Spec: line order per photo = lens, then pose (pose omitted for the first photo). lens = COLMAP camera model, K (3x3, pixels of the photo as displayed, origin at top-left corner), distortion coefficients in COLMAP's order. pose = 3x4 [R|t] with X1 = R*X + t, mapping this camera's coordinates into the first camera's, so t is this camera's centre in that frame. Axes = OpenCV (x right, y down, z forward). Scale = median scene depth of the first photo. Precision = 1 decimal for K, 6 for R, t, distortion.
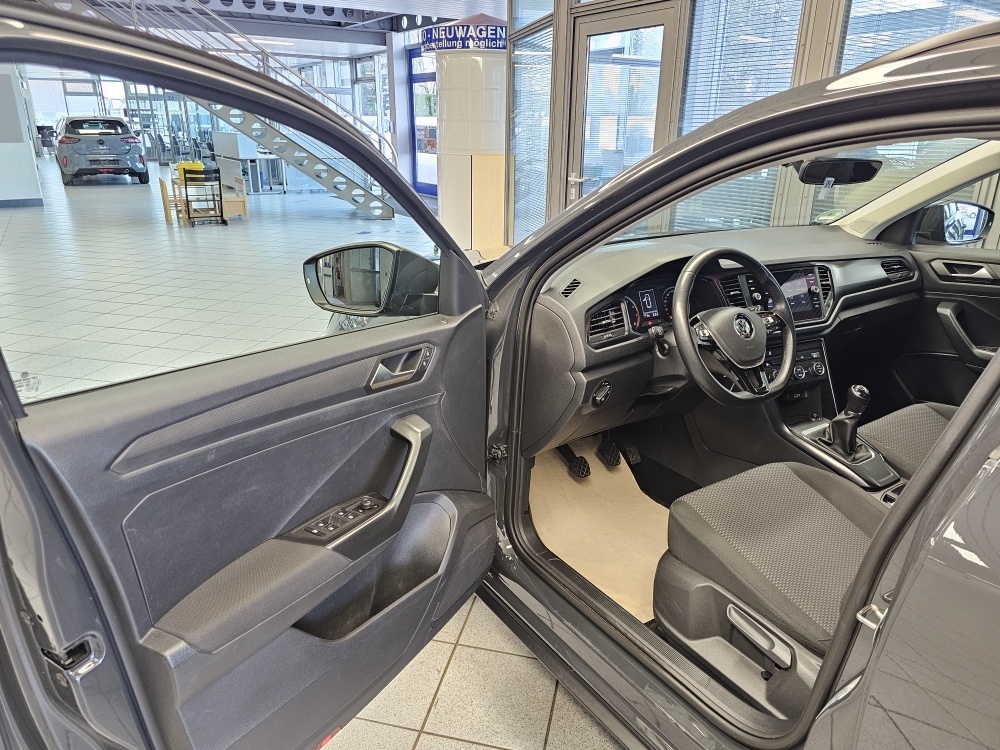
lens RADIAL K [[672.6, 0, 495.4], [0, 672.6, 377.4], [0, 0, 1]] dist [0.045427, -0.054436]
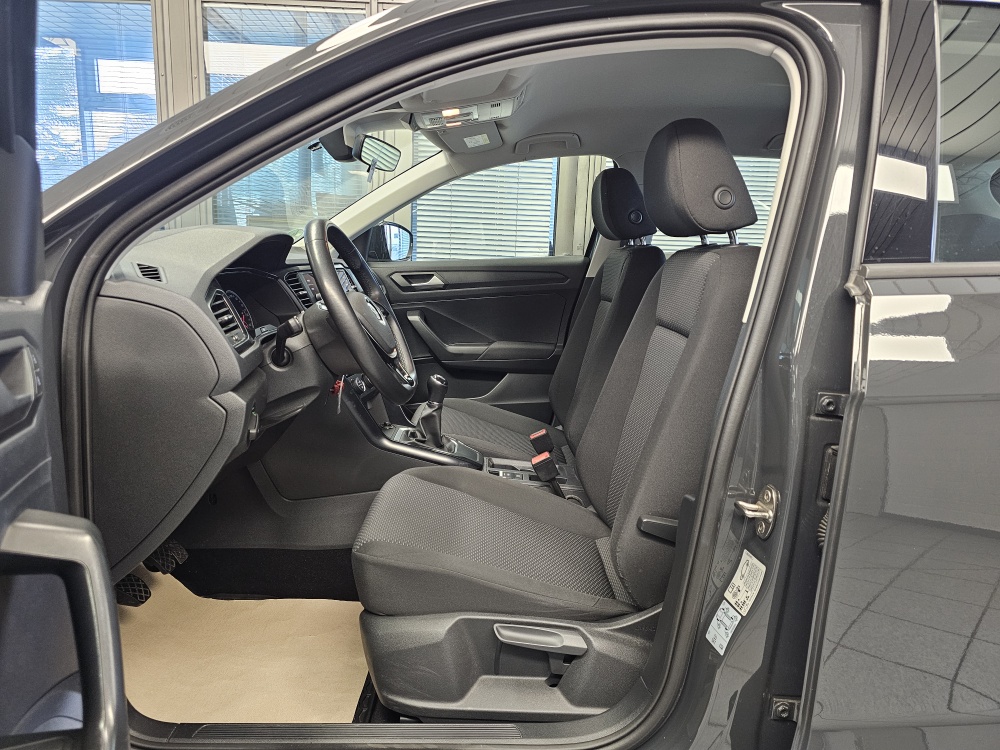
lens RADIAL K [[672.6, 0, 495.4], [0, 672.6, 377.4], [0, 0, 1]] dist [0.045427, -0.054436]
pose [[0.519253, -0.136643, 0.843626, -0.232330], [0.261627, 0.965158, -0.004705, 0.040053], [-0.813589, 0.223159, 0.536910, 0.385643]]
